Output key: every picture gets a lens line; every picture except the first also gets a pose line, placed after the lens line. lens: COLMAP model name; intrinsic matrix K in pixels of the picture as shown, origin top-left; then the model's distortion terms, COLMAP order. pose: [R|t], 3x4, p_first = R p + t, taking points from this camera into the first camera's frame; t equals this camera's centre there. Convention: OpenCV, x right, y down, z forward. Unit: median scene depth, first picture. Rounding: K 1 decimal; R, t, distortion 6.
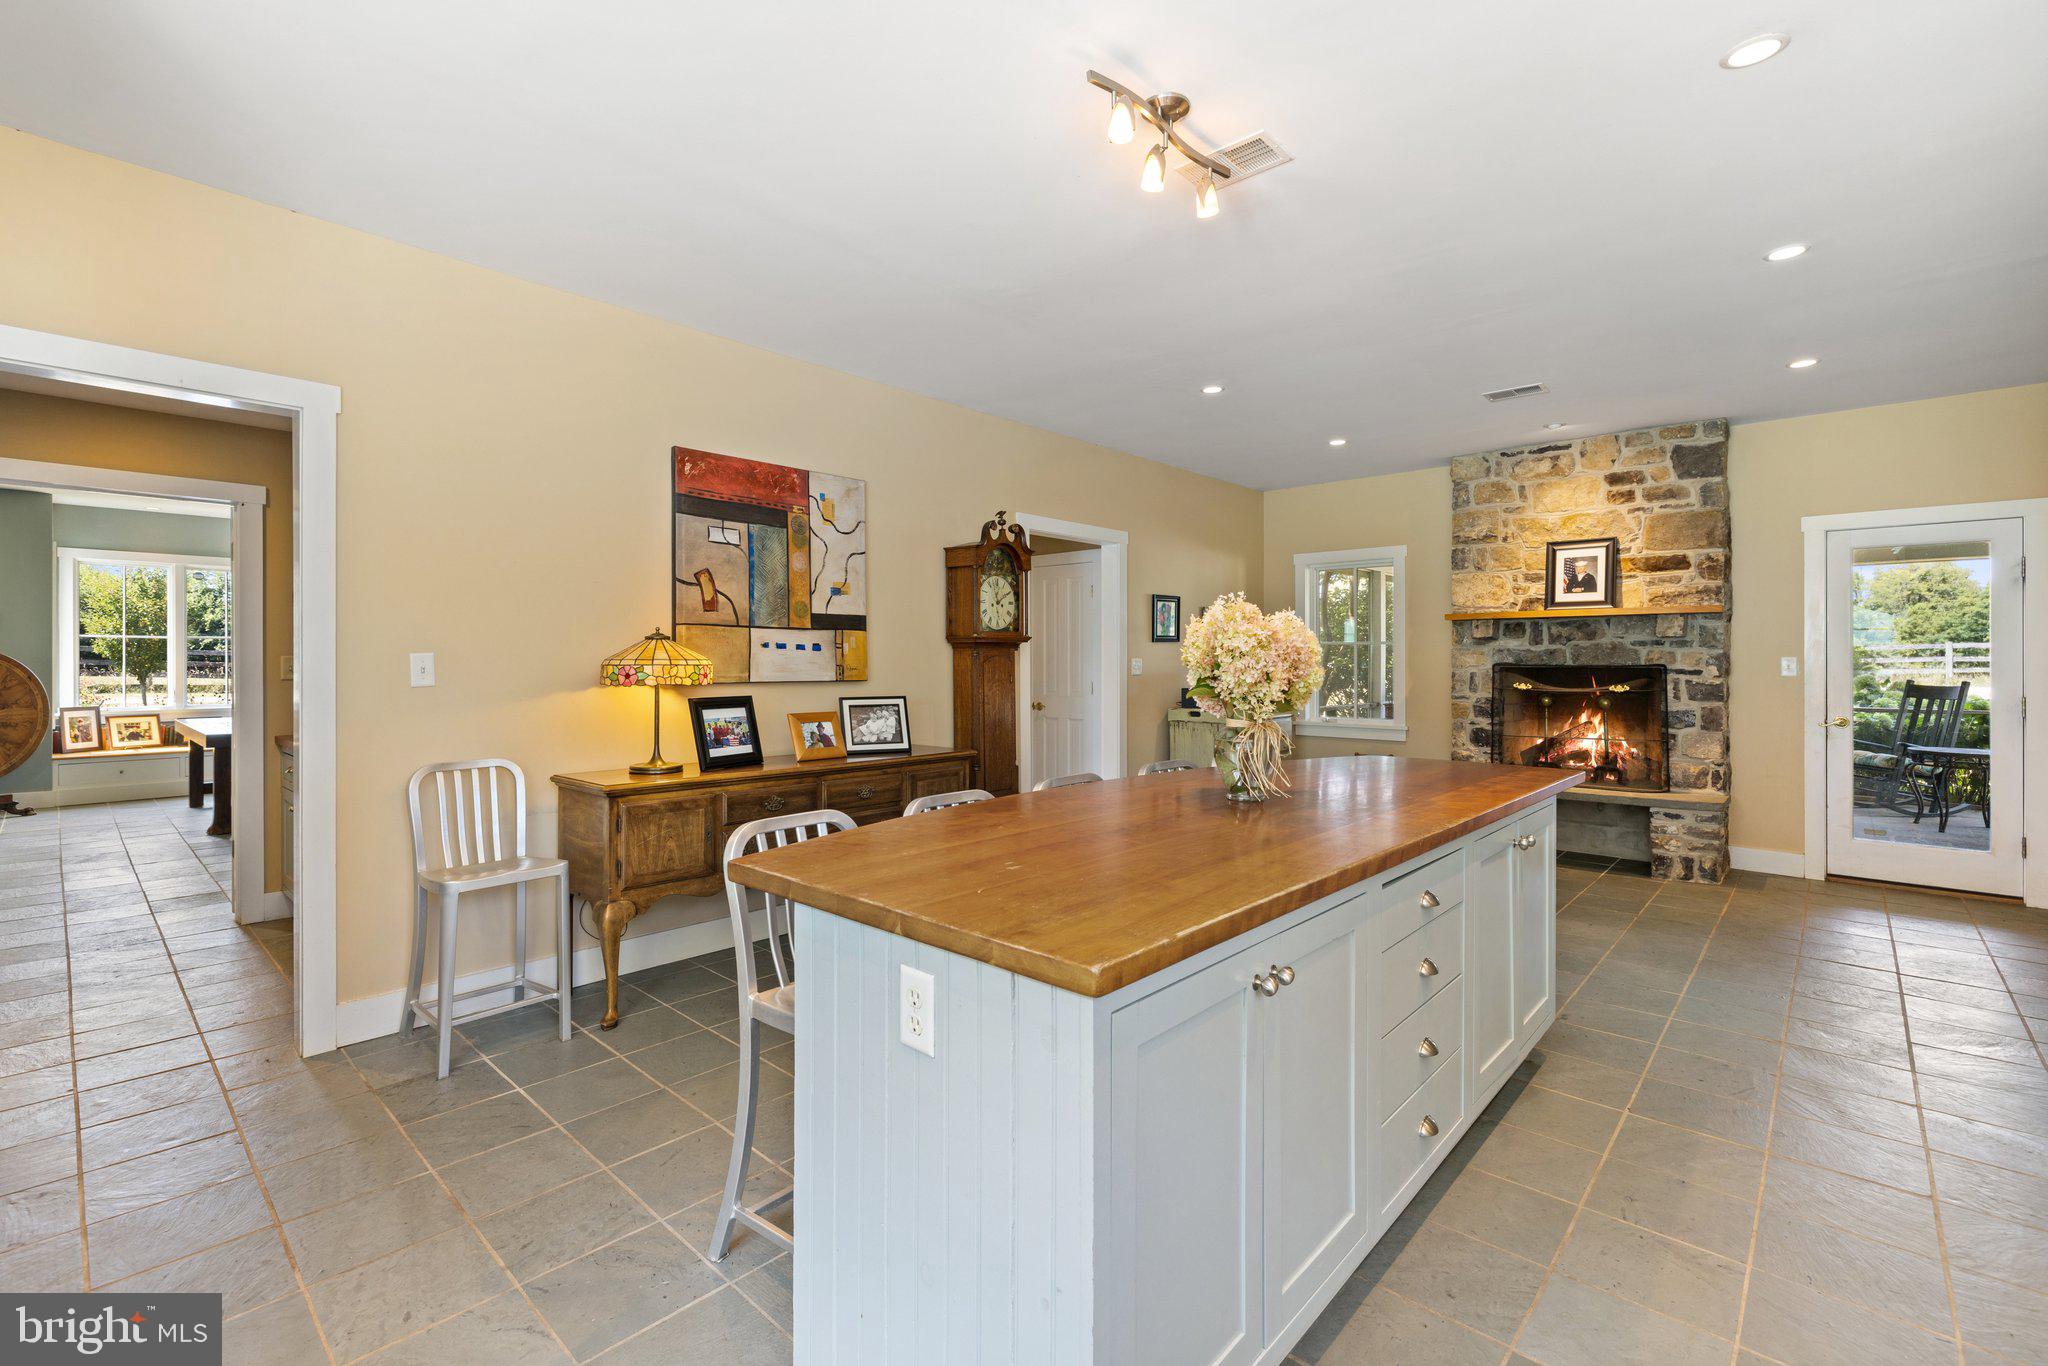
lens RADIAL K [[875.6, 0, 1020.2], [0, 875.6, 670.3], [0, 0, 1]] dist [-0.002379, -0.000073]
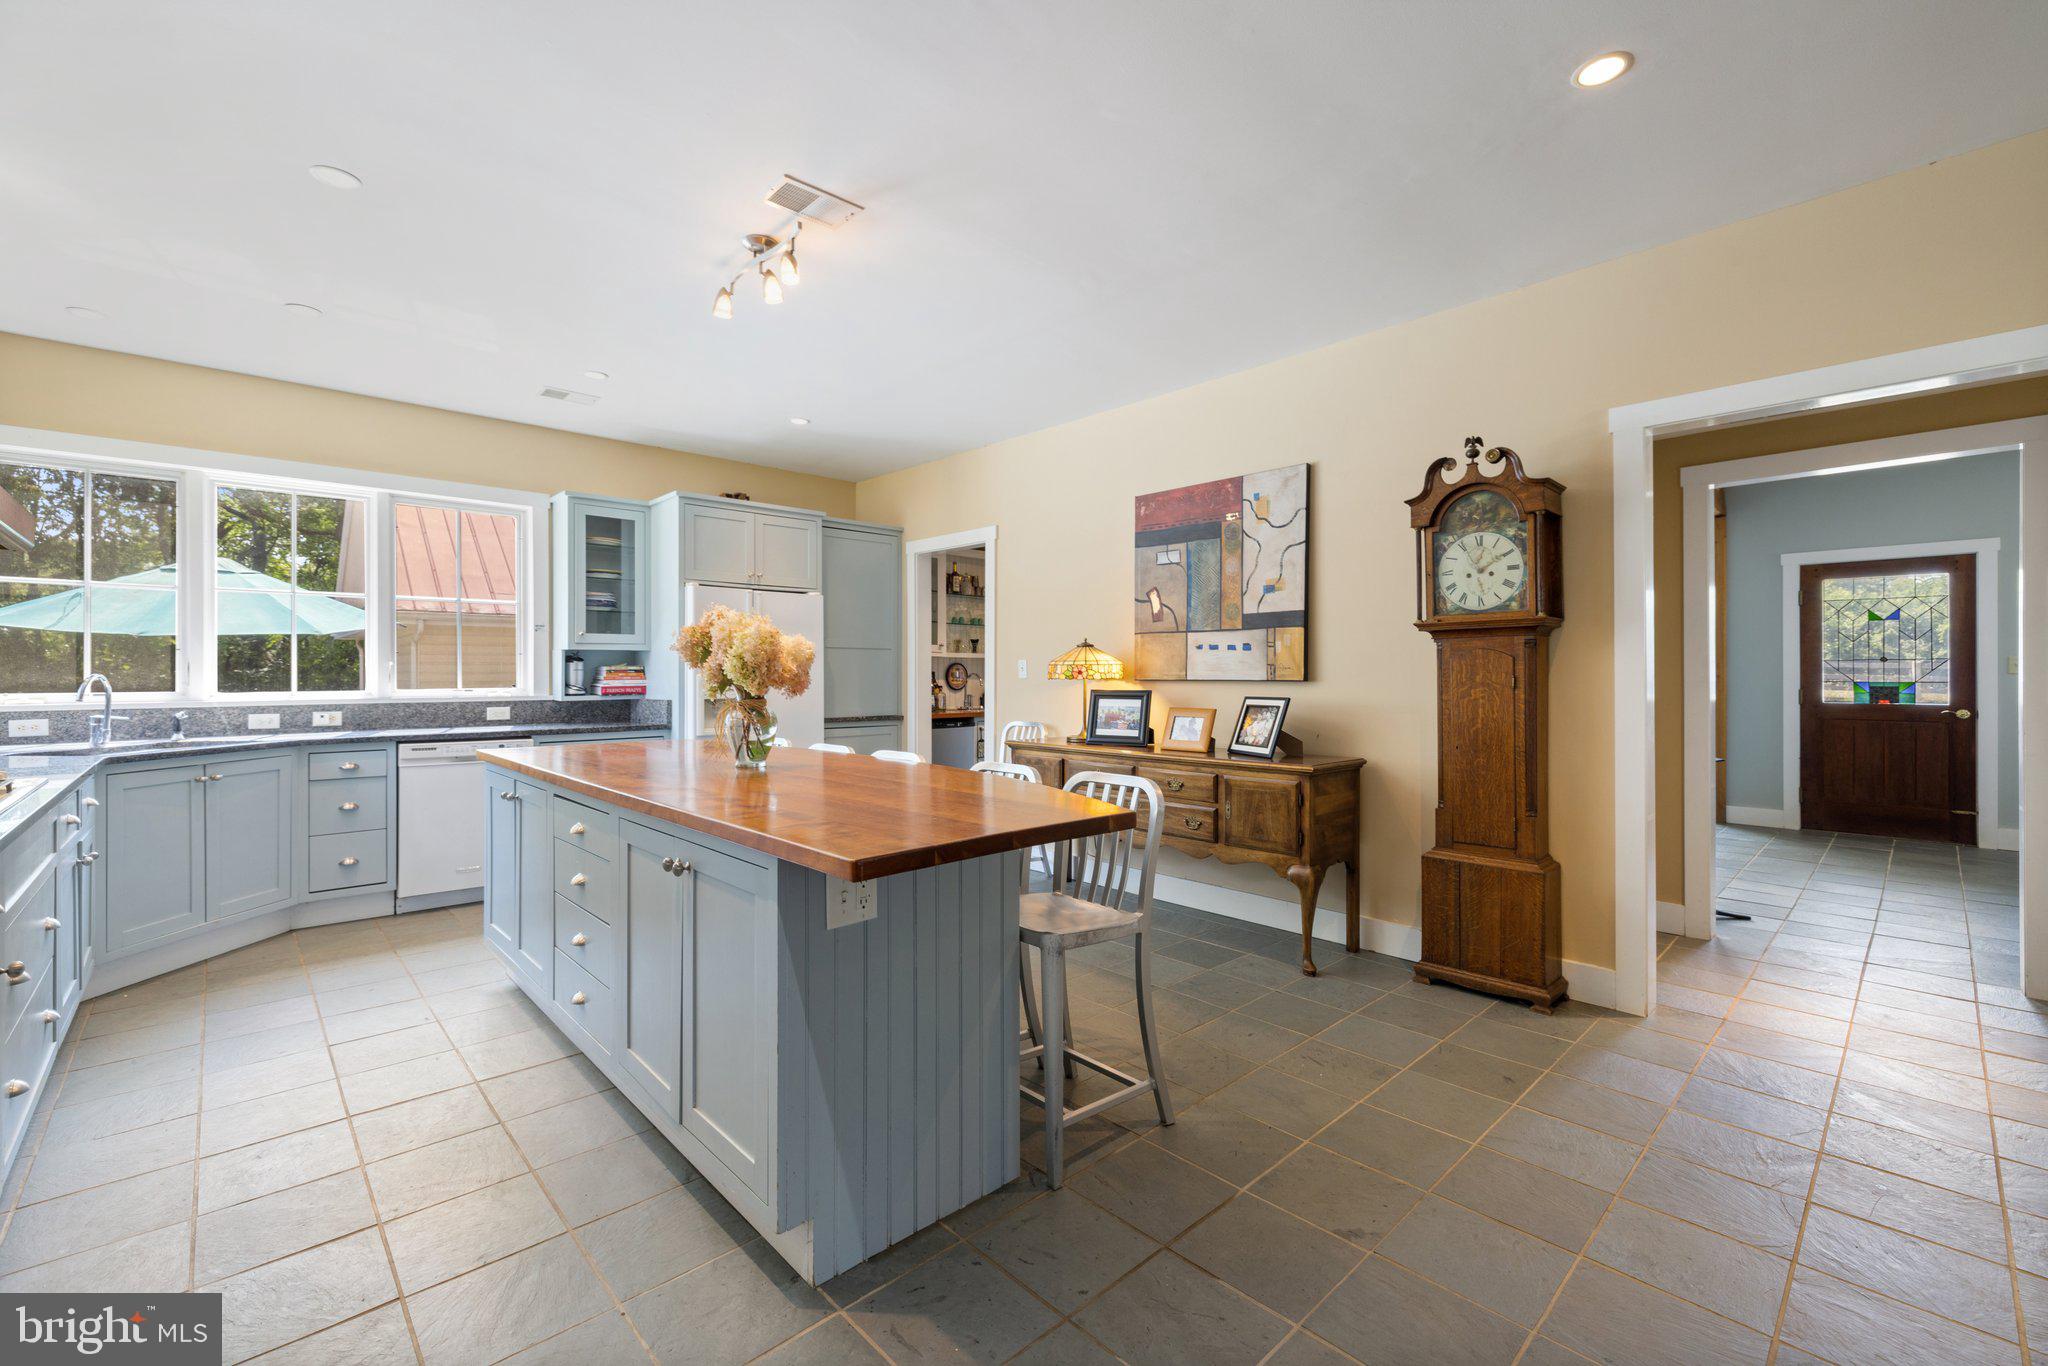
lens RADIAL K [[875.6, 0, 1020.2], [0, 875.6, 670.3], [0, 0, 1]] dist [-0.002379, -0.000073]
pose [[-0.072206, -0.004272, -0.997381, 0.819089], [-0.005933, 0.999975, -0.003854, 0.006397], [0.997372, 0.005639, -0.072230, 0.830717]]
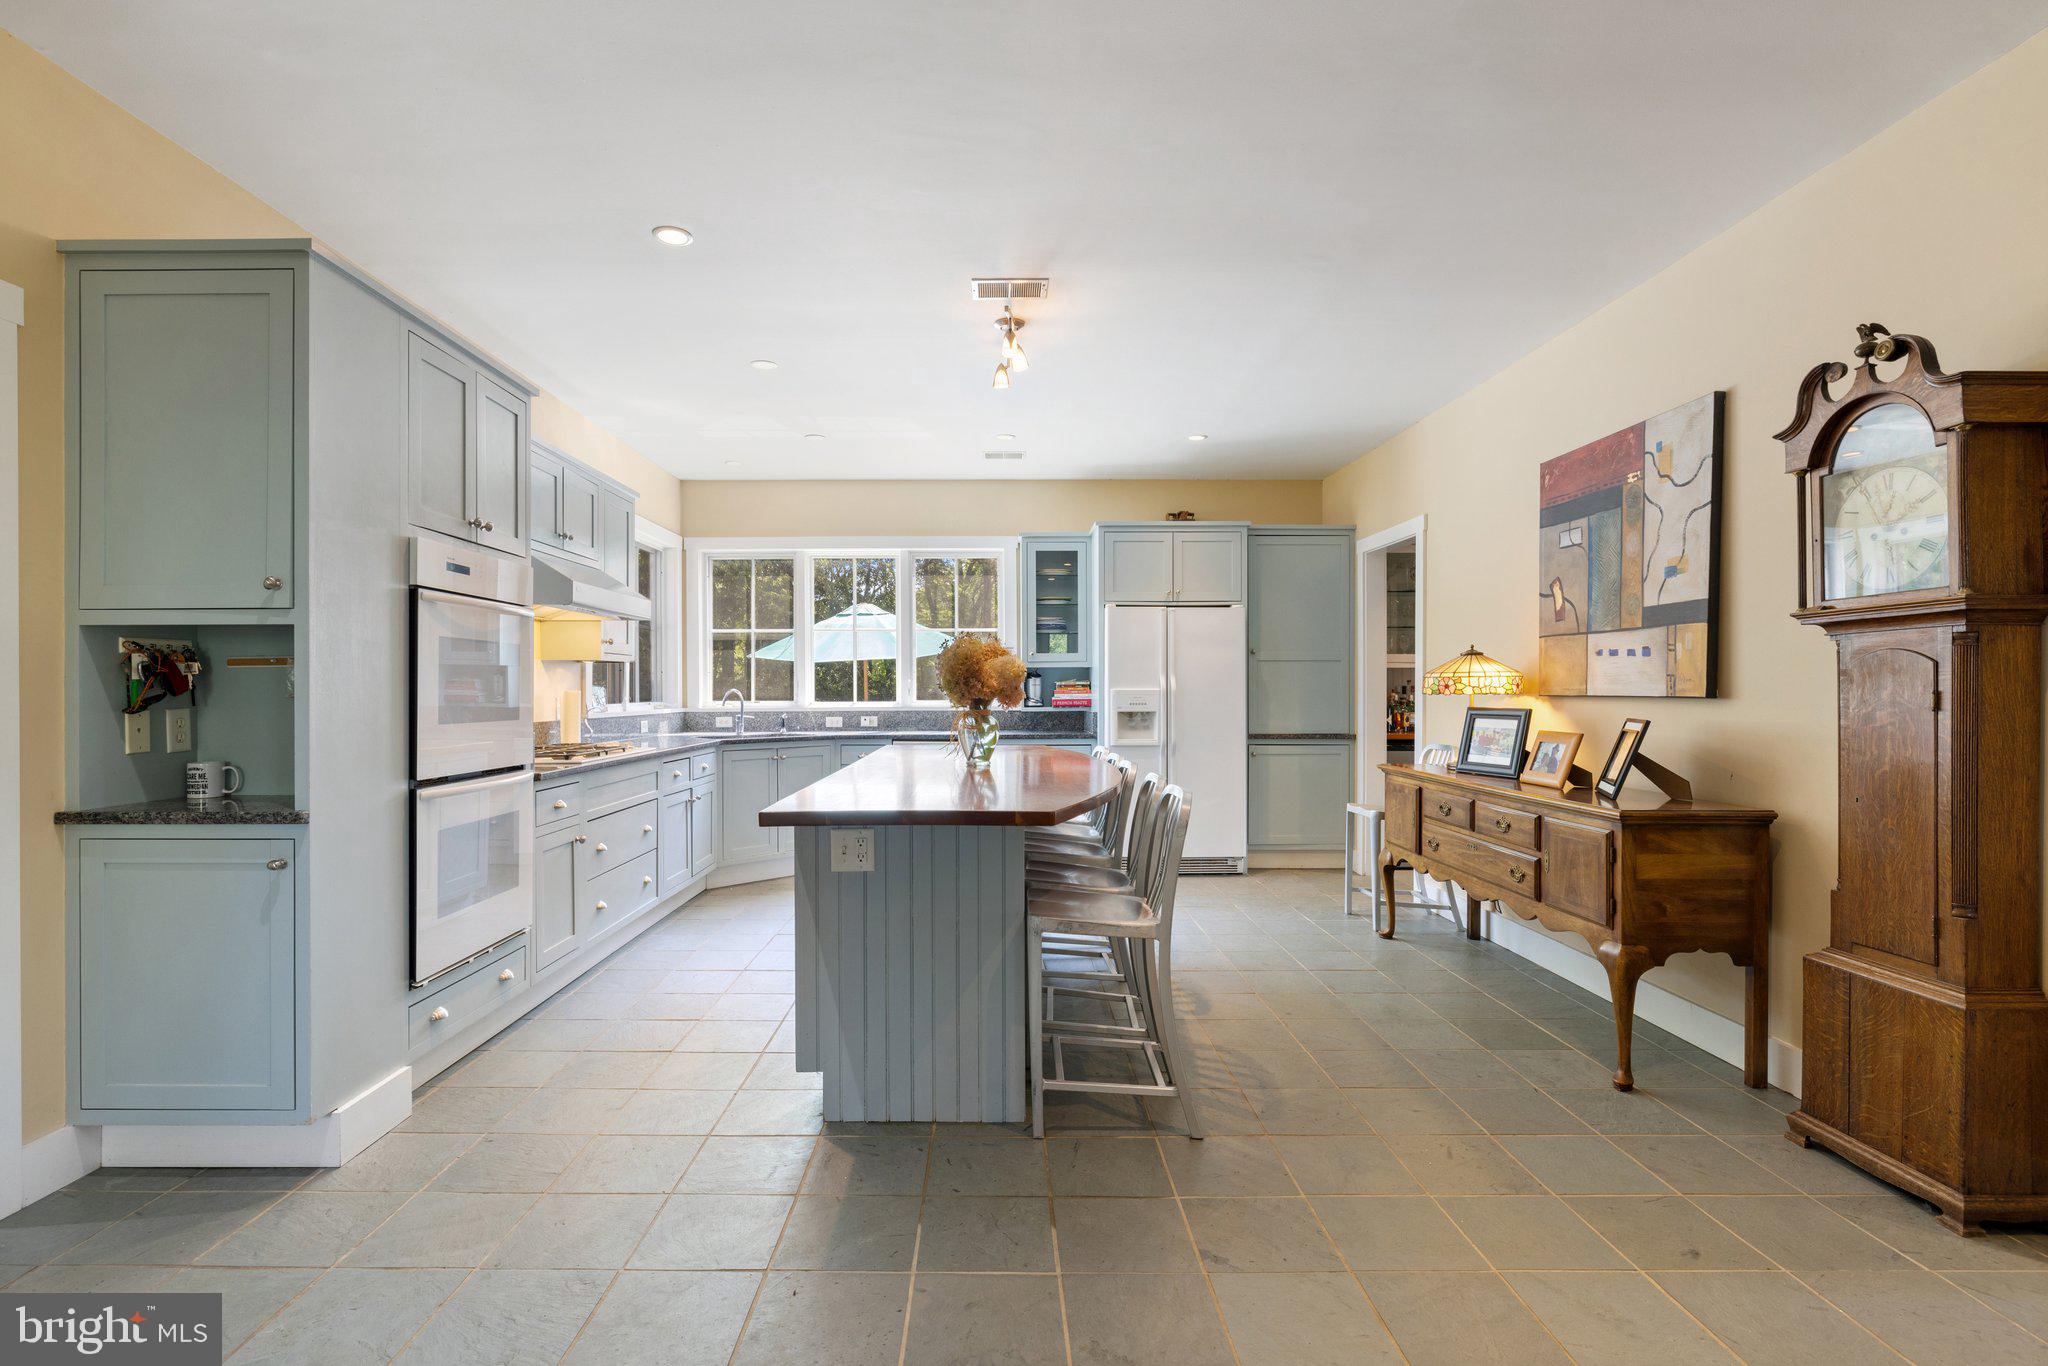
lens RADIAL K [[986.6, 0, 990.0], [0, 986.6, 689.8], [0, 0, 1]] dist [-0.000156, 0.000368]
pose [[-0.738989, 0.001764, -0.673715, 0.774753], [-0.002957, 0.999978, 0.005862, 0.003313], [0.673711, 0.006324, -0.738968, 1.277085]]
